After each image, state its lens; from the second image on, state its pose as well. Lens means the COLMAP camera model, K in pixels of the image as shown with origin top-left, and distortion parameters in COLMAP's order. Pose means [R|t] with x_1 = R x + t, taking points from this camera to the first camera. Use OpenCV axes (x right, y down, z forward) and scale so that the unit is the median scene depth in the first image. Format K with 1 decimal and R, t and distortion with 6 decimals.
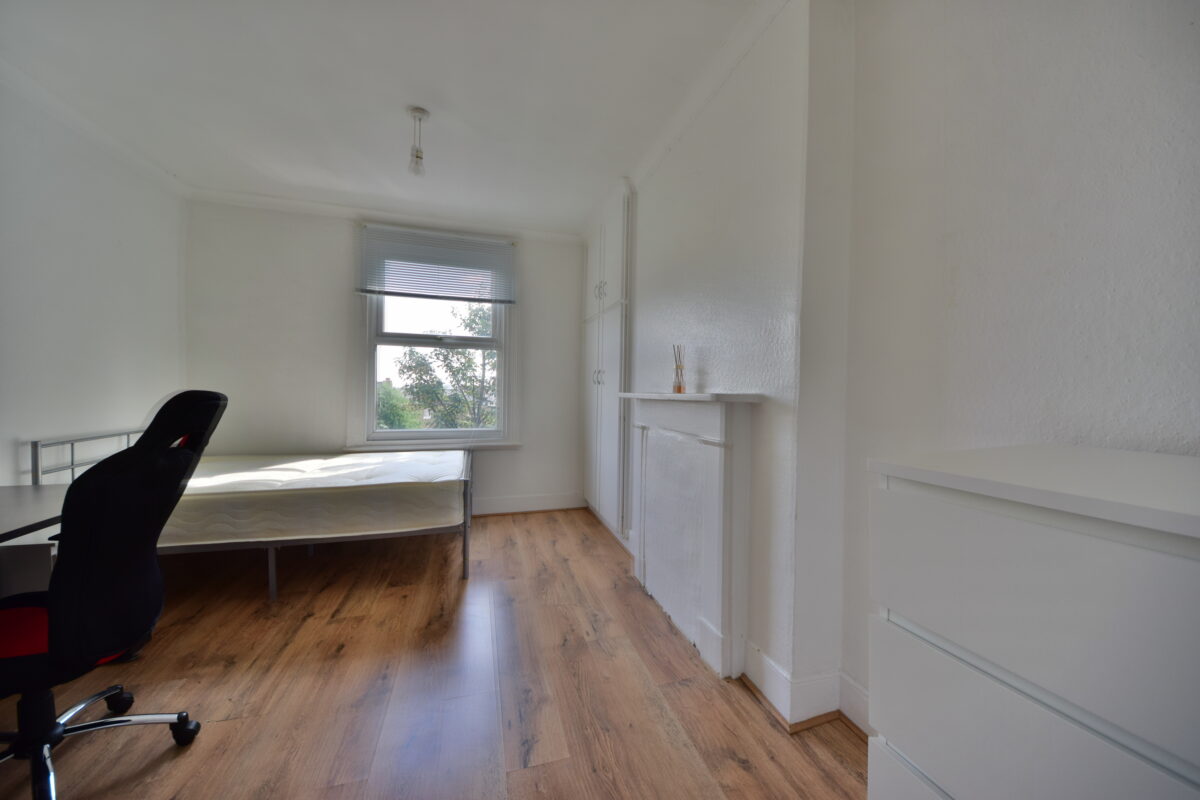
lens RADIAL K [[413.1, 0, 600.0], [0, 413.1, 400.0], [0, 0, 1]] dist [0.048555, -0.022940]
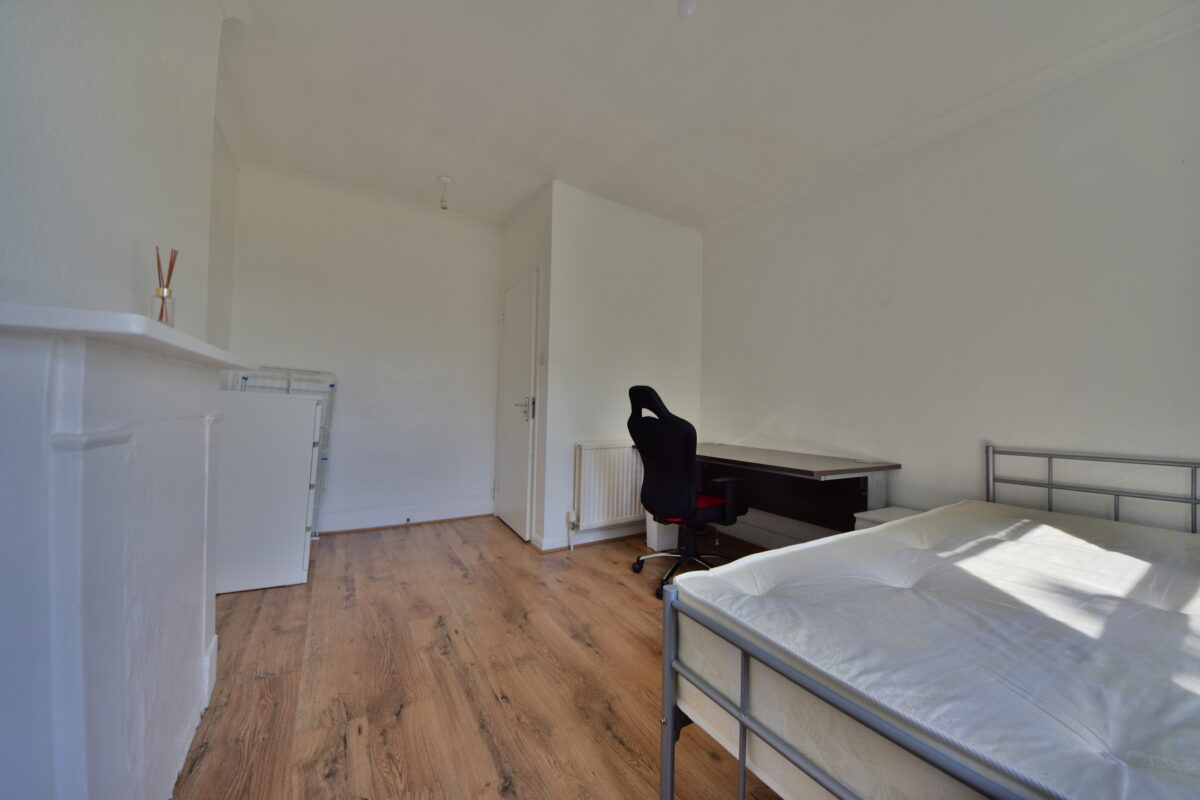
lens RADIAL K [[413.1, 0, 600.0], [0, 413.1, 400.0], [0, 0, 1]] dist [0.048555, -0.022940]
pose [[-0.961175, -0.038371, -0.273259, -0.206812], [-0.038374, 0.999249, -0.005335, 0.033429], [0.273259, 0.005358, -0.961926, 1.887806]]
